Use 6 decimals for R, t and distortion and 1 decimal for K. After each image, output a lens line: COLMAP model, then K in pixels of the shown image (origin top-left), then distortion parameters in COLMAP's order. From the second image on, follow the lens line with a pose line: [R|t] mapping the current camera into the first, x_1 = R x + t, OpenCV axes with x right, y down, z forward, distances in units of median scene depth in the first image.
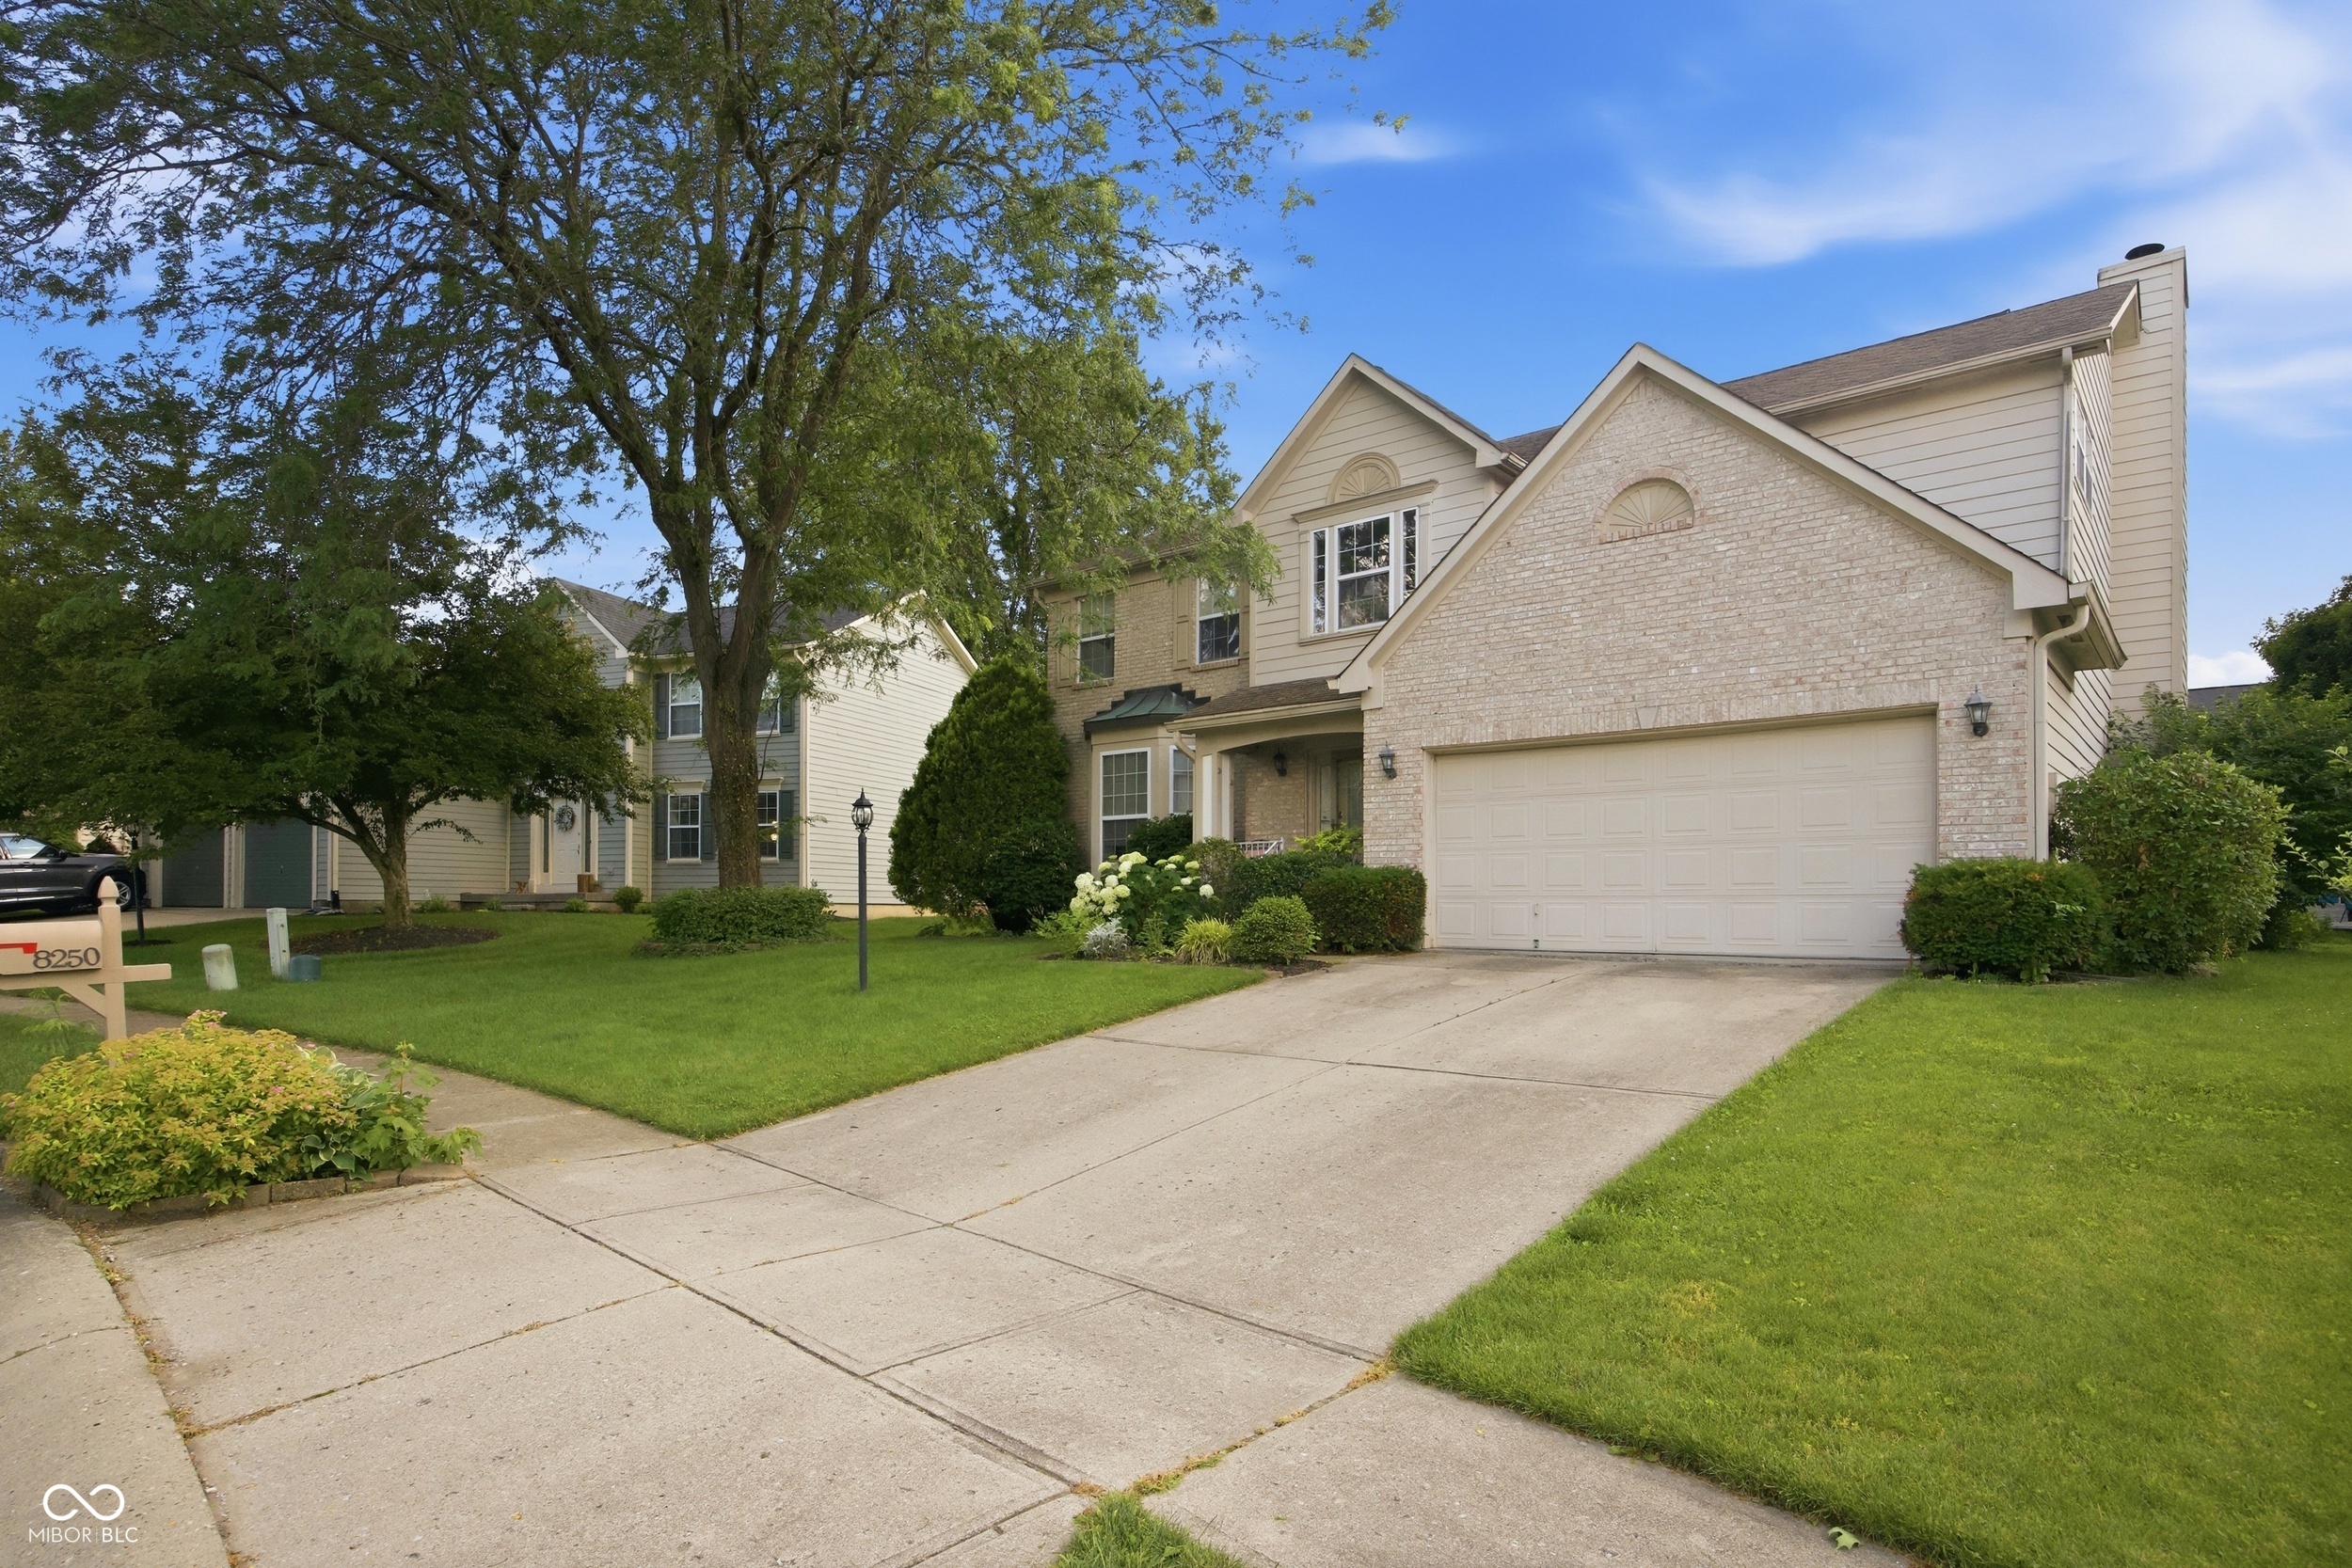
lens RADIAL K [[1263.2, 0, 1176.6], [0, 1263.2, 903.3], [0, 0, 1]] dist [-0.000374, -0.000102]
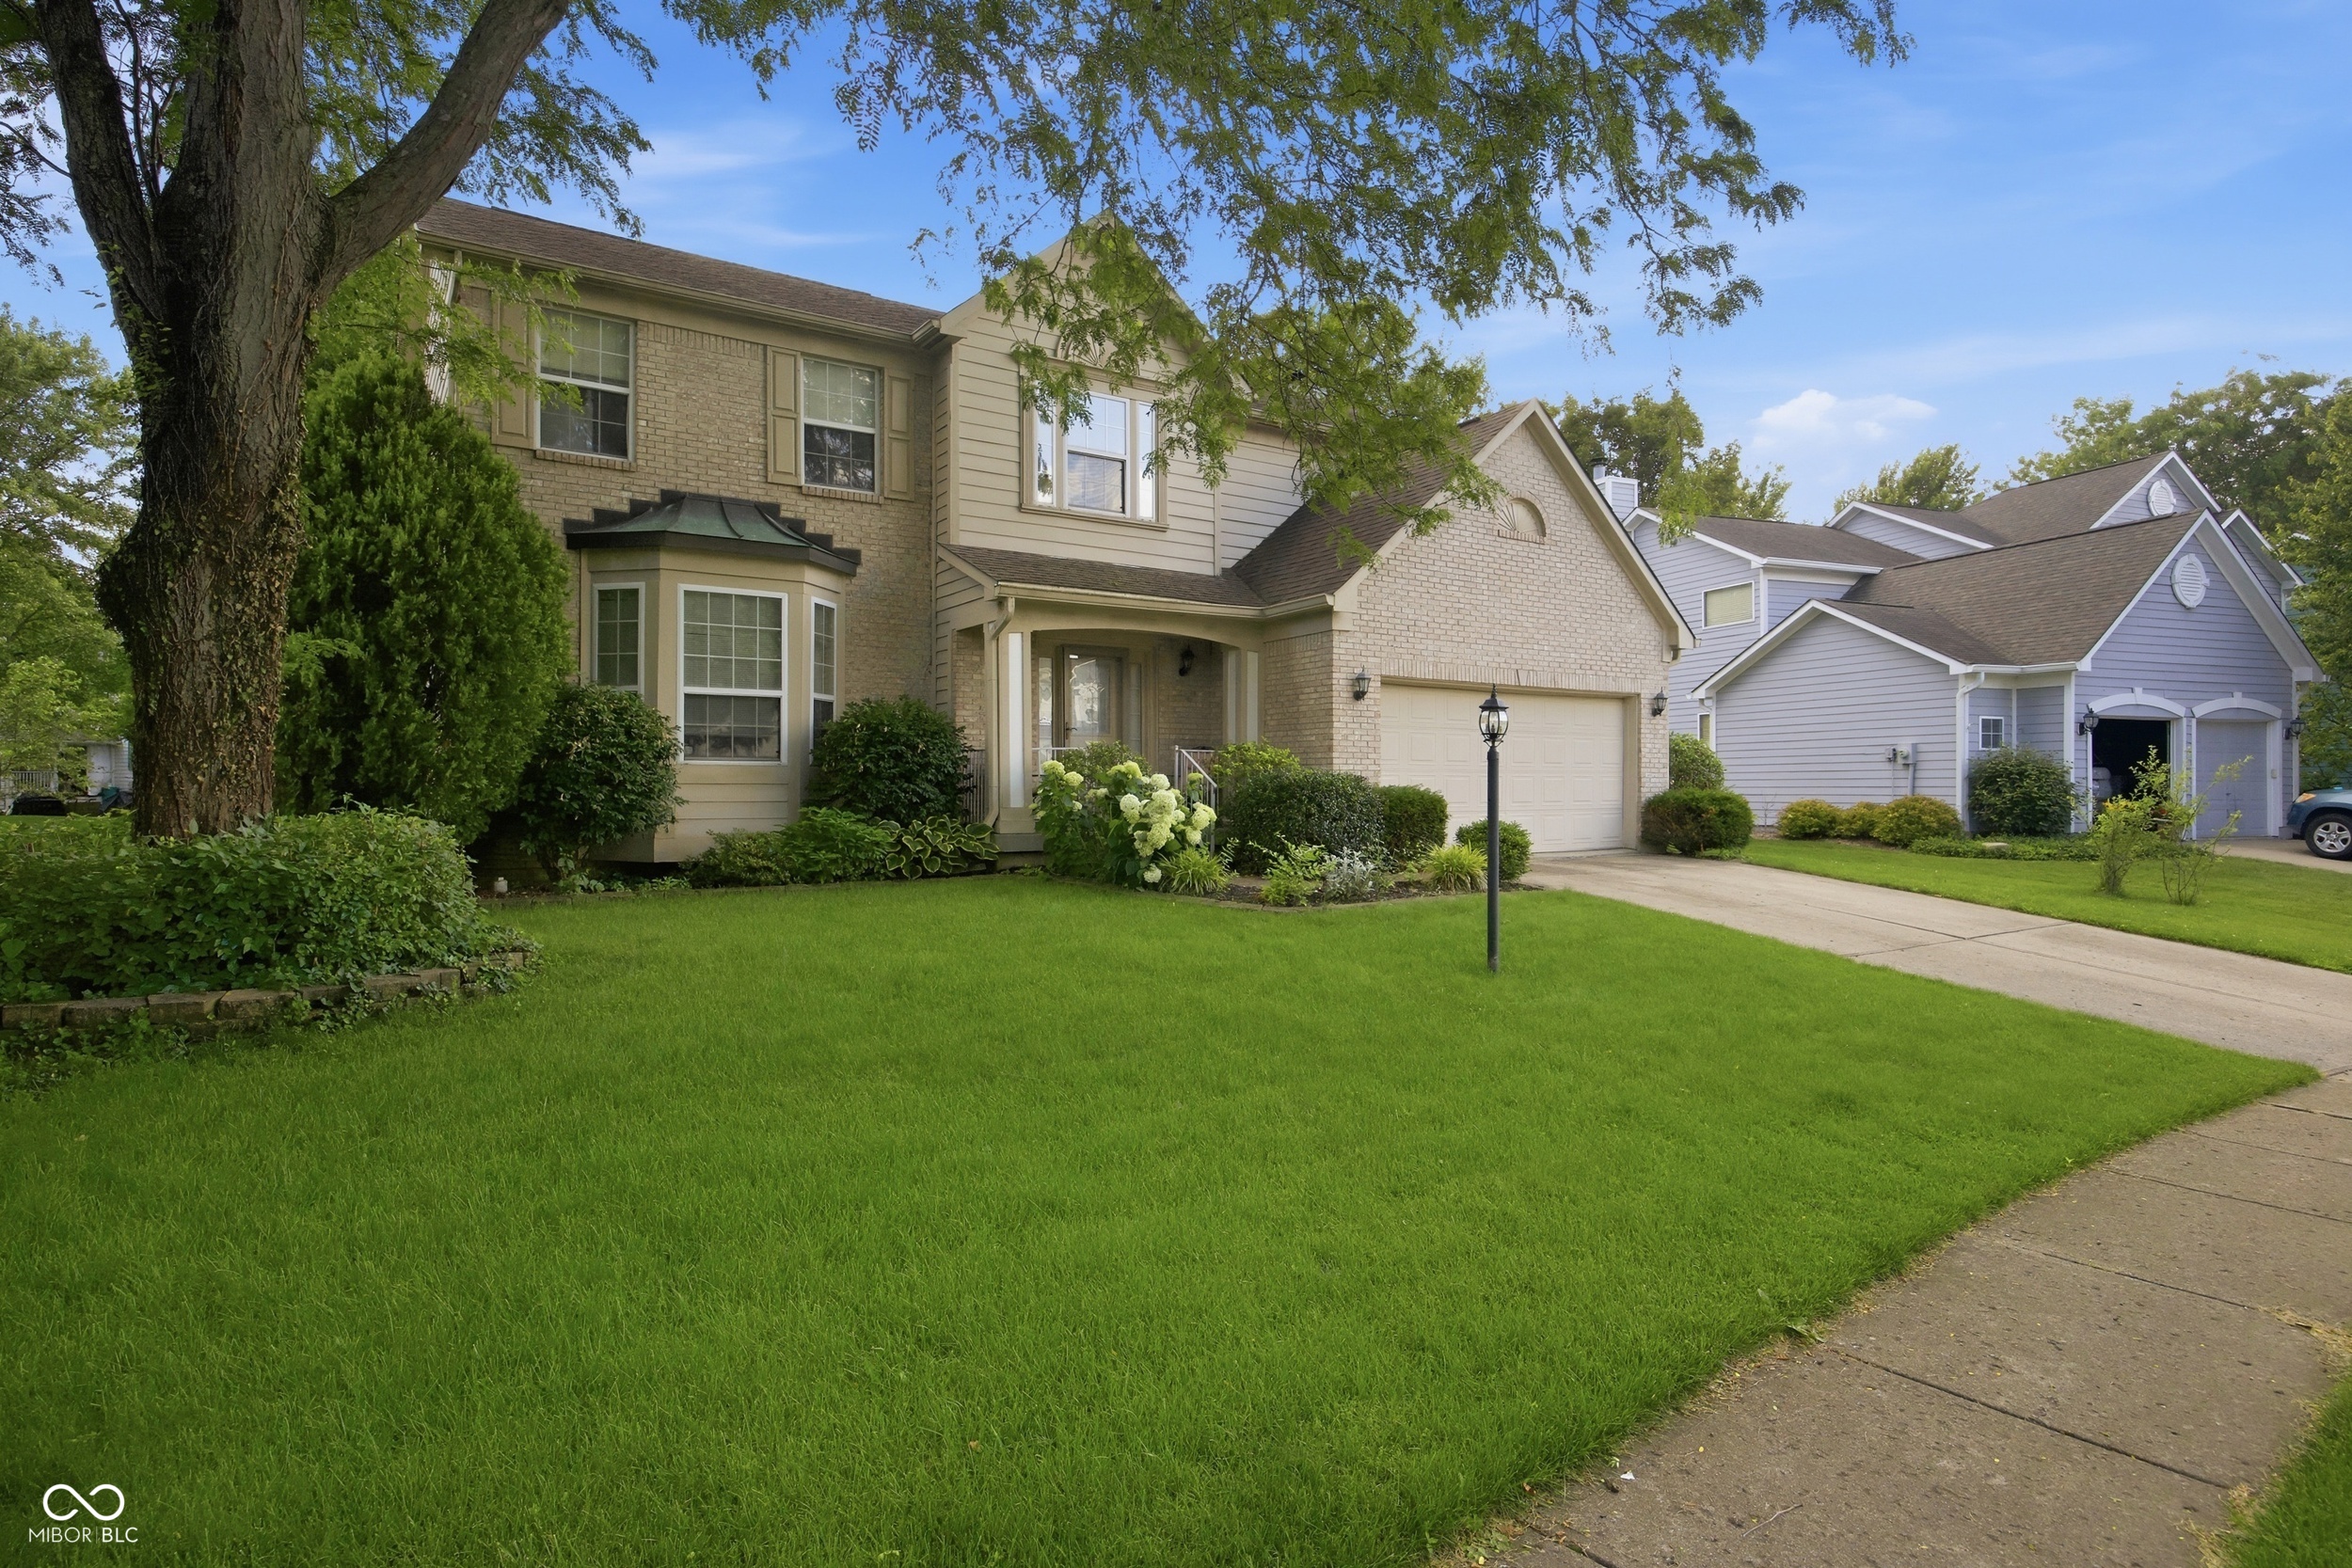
lens RADIAL K [[1291.3, 0, 1176.0], [0, 1291.3, 784.0], [0, 0, 1]] dist [-0.001133, -0.000152]
pose [[0.254479, -0.001244, 0.967078, -0.792971], [-0.000477, 0.999999, 0.001412, -0.026737], [-0.967078, -0.000820, 0.254478, 0.762306]]
